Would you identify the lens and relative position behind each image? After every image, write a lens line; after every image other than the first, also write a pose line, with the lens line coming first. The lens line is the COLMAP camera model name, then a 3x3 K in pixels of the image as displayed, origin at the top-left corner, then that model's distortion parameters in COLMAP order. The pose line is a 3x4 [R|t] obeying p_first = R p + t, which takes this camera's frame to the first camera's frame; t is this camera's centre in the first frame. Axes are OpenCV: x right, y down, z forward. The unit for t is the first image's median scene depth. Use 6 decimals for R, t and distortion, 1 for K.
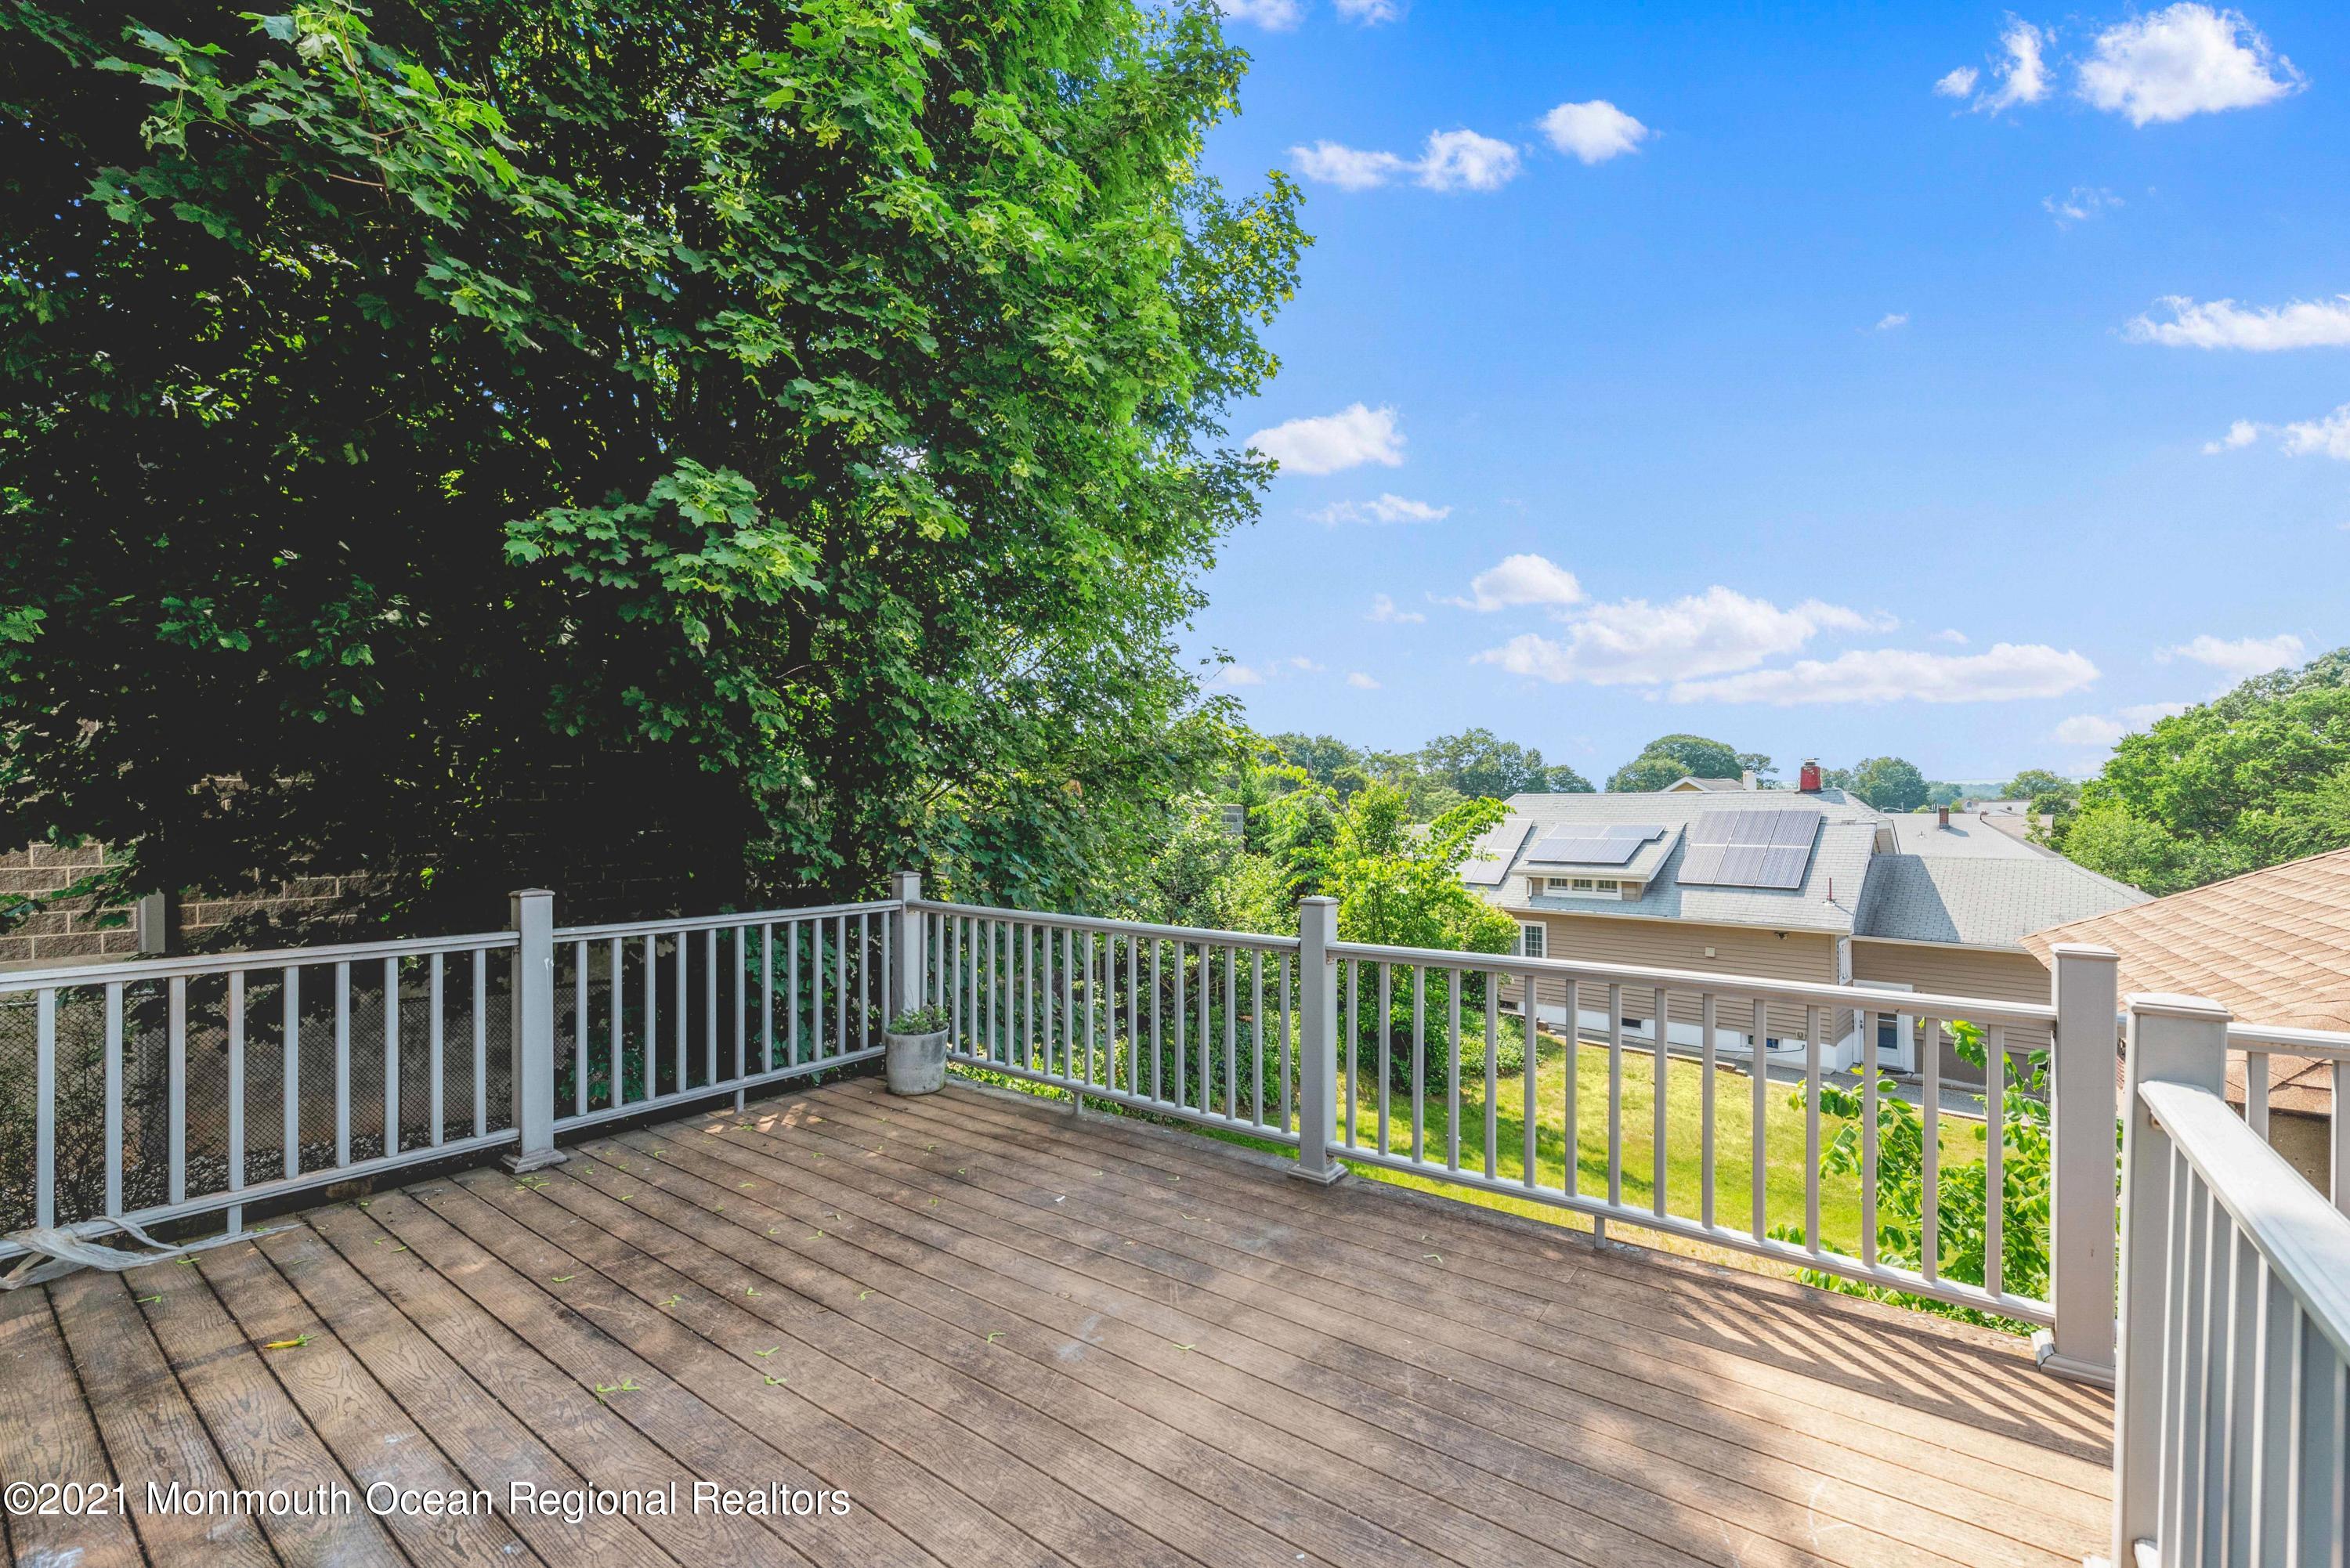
lens RADIAL K [[930.4, 0, 1175.0], [0, 930.4, 784.0], [0, 0, 1]] dist [0.000351, 0.000069]
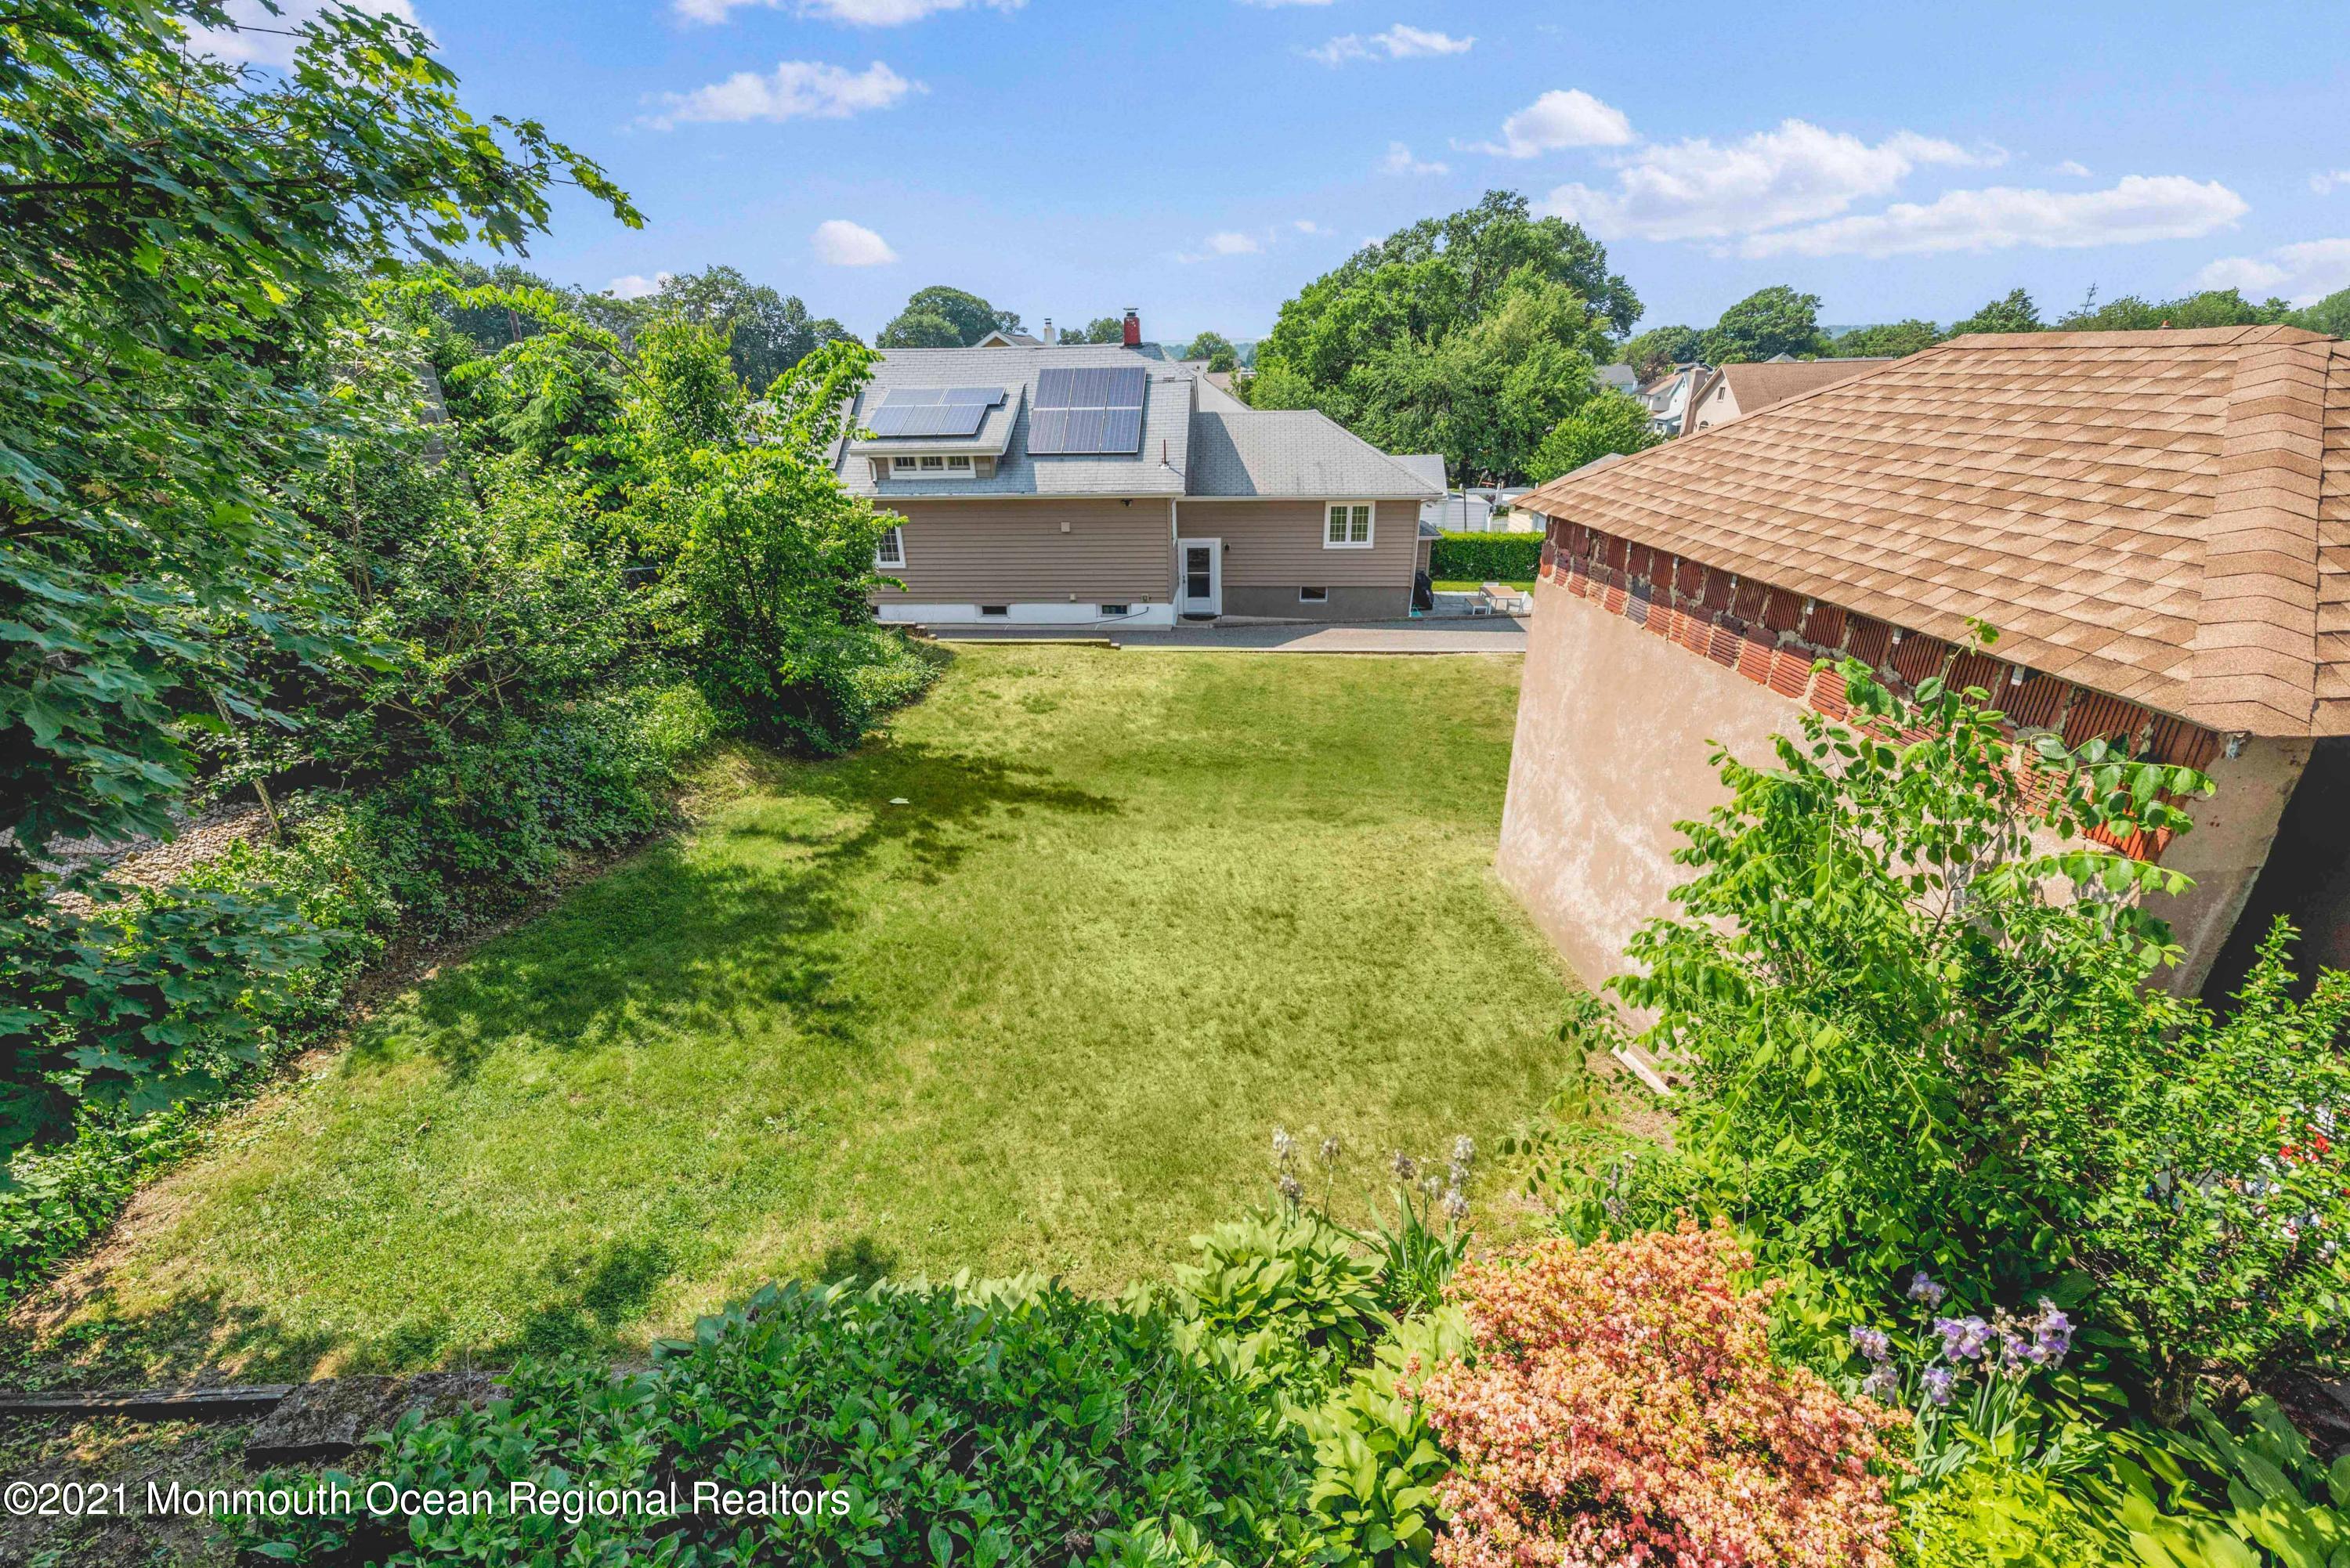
lens RADIAL K [[962.6, 0, 1175.0], [0, 962.6, 784.0], [0, 0, 1]] dist [0.016881, -0.000046]
pose [[0.761420, -0.266163, 0.591098, -0.005441], [-0.003559, 0.910094, 0.414386, 0.006276], [-0.648249, -0.317626, 0.692017, 0.132341]]
